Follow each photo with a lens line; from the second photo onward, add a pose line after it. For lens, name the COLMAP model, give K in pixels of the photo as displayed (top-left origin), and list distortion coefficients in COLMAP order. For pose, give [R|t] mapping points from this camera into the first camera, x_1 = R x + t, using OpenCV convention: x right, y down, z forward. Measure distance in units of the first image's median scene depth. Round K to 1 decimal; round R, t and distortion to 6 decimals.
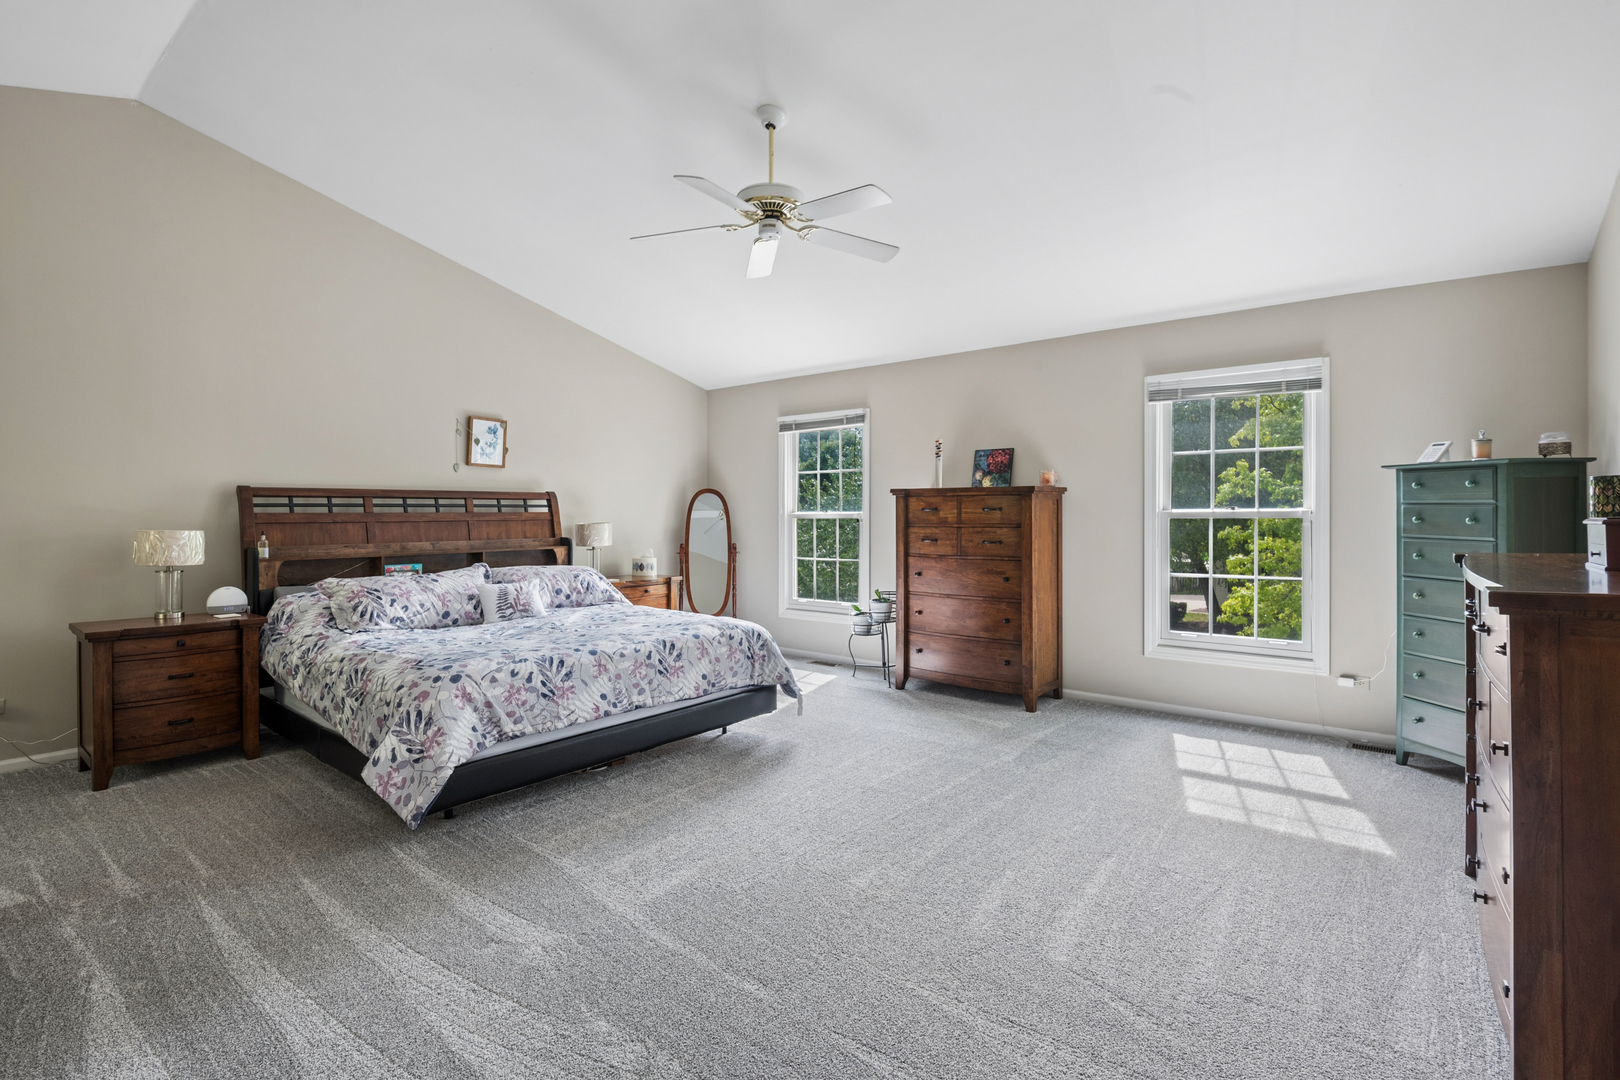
lens RADIAL K [[755.7, 0, 808.0], [0, 755.7, 536.3], [0, 0, 1]] dist [0.008826, -0.004163]
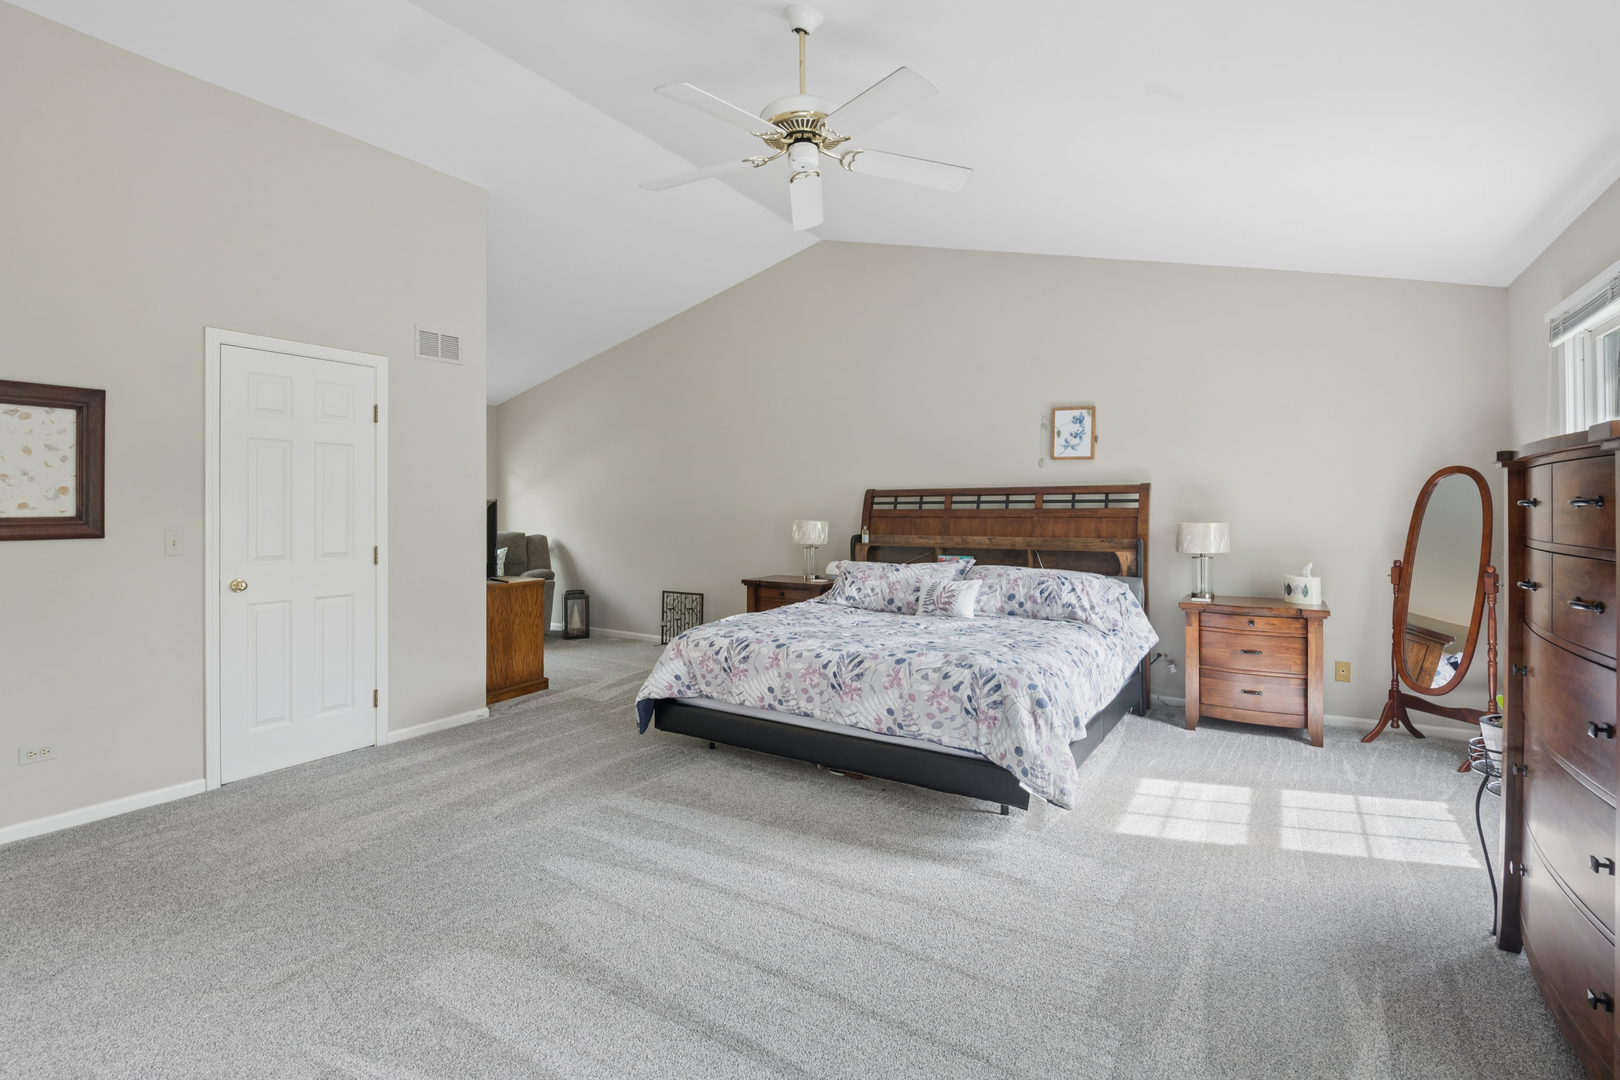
lens RADIAL K [[755.7, 0, 795.6], [0, 755.7, 501.0], [0, 0, 1]] dist [0.008826, -0.004163]
pose [[0.115707, -0.008780, -0.993245, 0.604932], [-0.028462, 0.999521, -0.012151, -0.025688], [0.992876, 0.029676, 0.115402, 0.728664]]
